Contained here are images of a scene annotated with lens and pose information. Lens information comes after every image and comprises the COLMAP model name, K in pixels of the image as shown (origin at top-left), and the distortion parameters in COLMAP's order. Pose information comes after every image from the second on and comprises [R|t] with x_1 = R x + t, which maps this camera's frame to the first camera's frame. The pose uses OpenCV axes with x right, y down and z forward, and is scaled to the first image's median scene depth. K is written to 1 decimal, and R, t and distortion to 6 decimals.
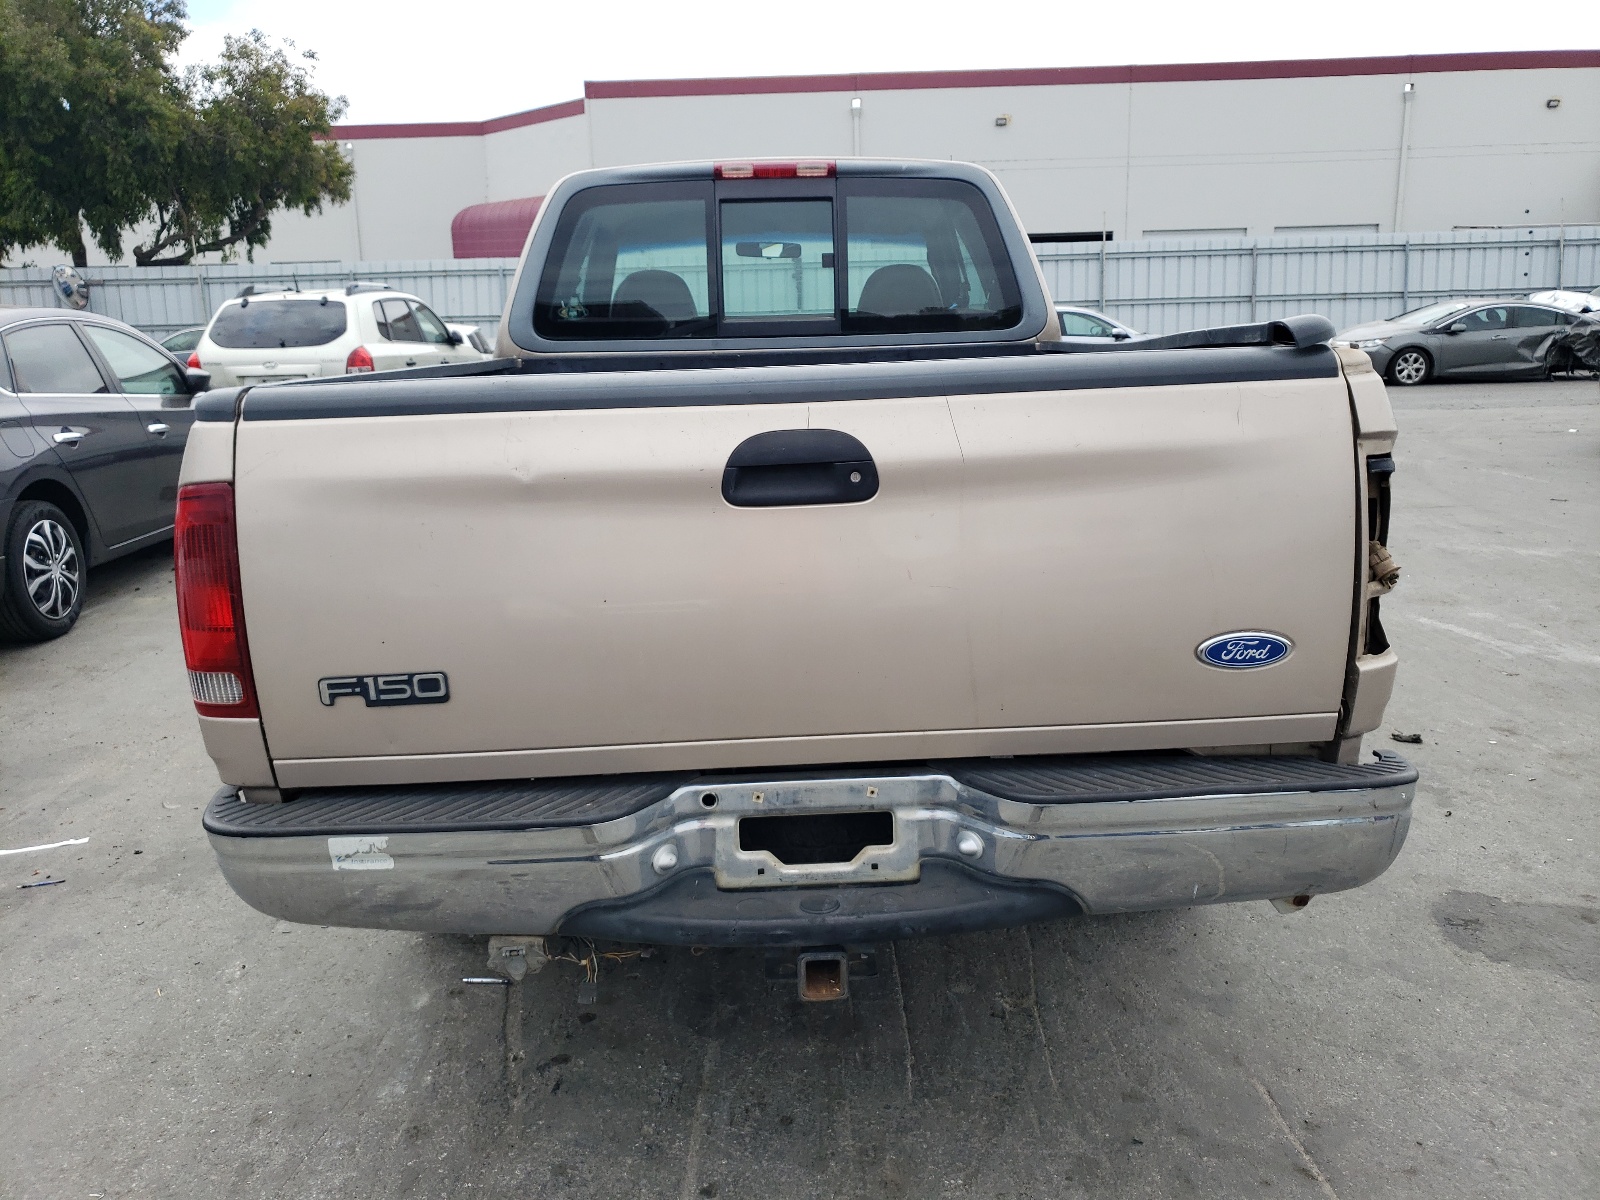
lens RADIAL K [[1254.5, 0, 800.0], [0, 1254.5, 600.0], [0, 0, 1]] dist [-0.011560, -0.007368]
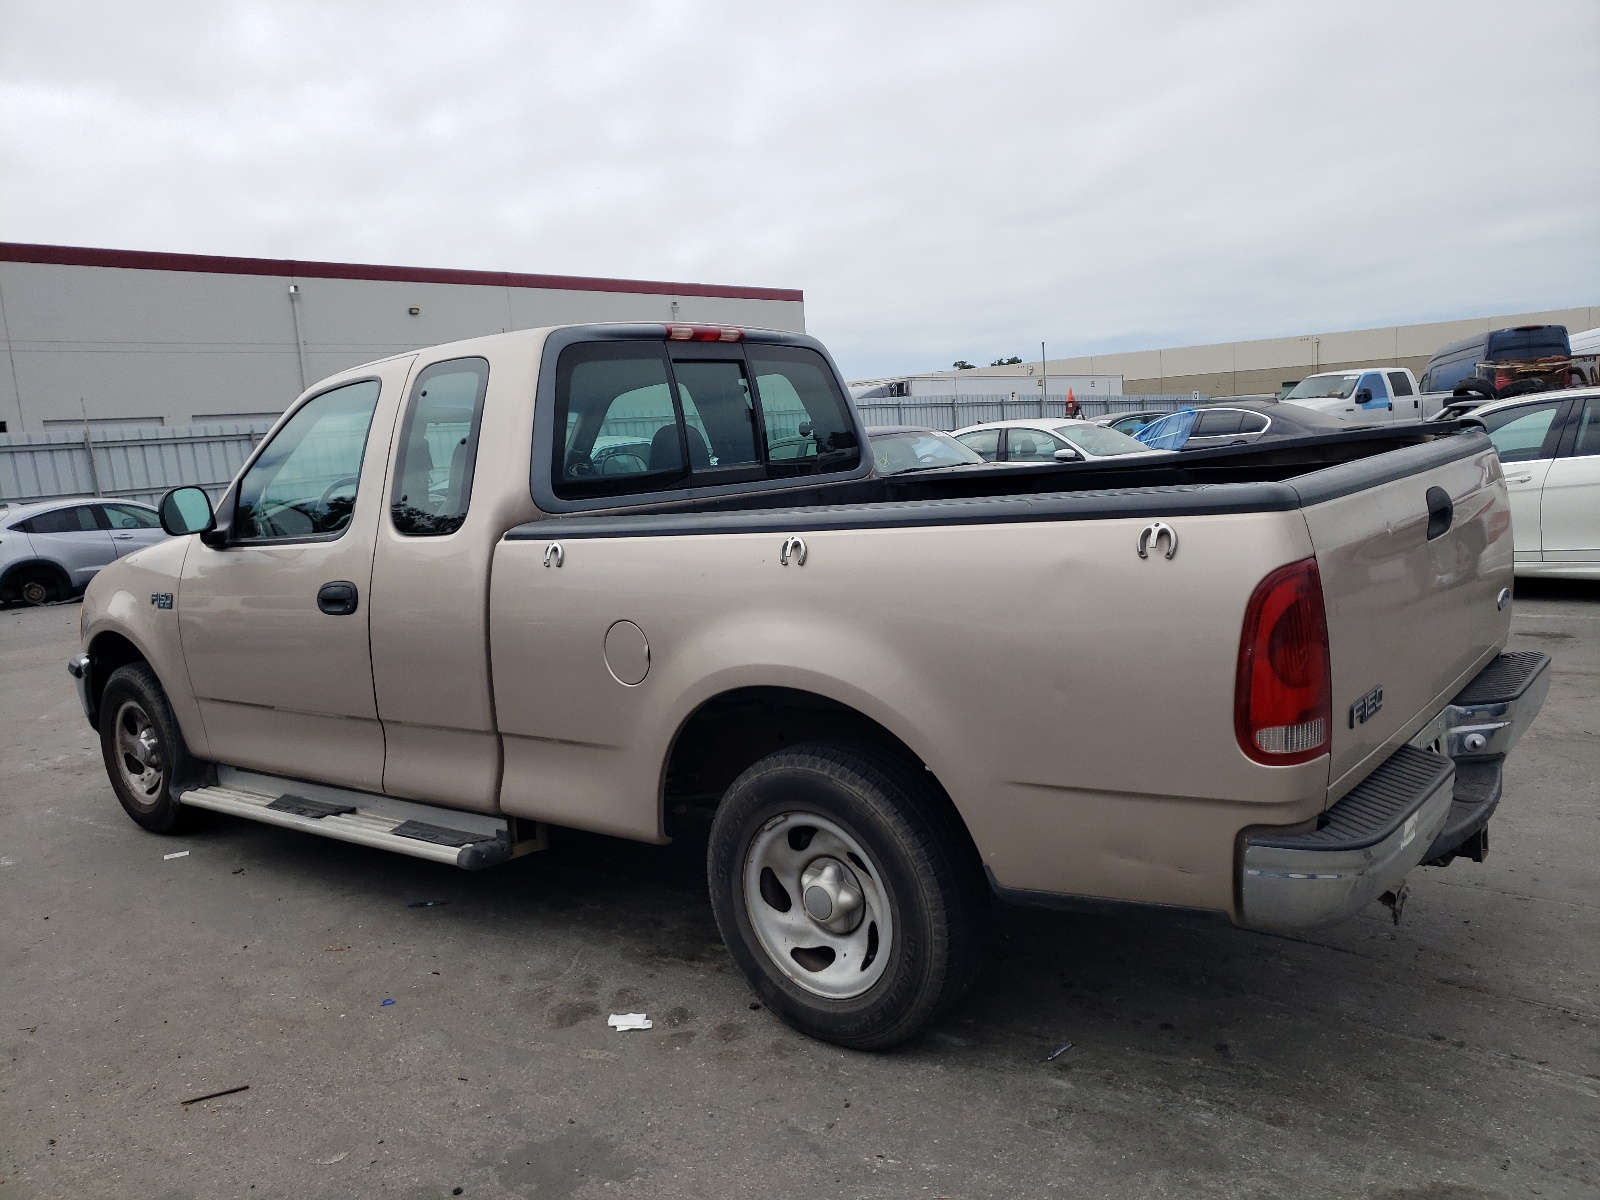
lens RADIAL K [[1254.5, 0, 800.0], [0, 1254.5, 600.0], [0, 0, 1]] dist [-0.011560, -0.007368]
pose [[0.652188, -0.114391, 0.749377, -0.808619], [0.221969, 0.974038, -0.044496, -0.051411], [-0.724831, 0.195358, 0.660647, 0.265531]]
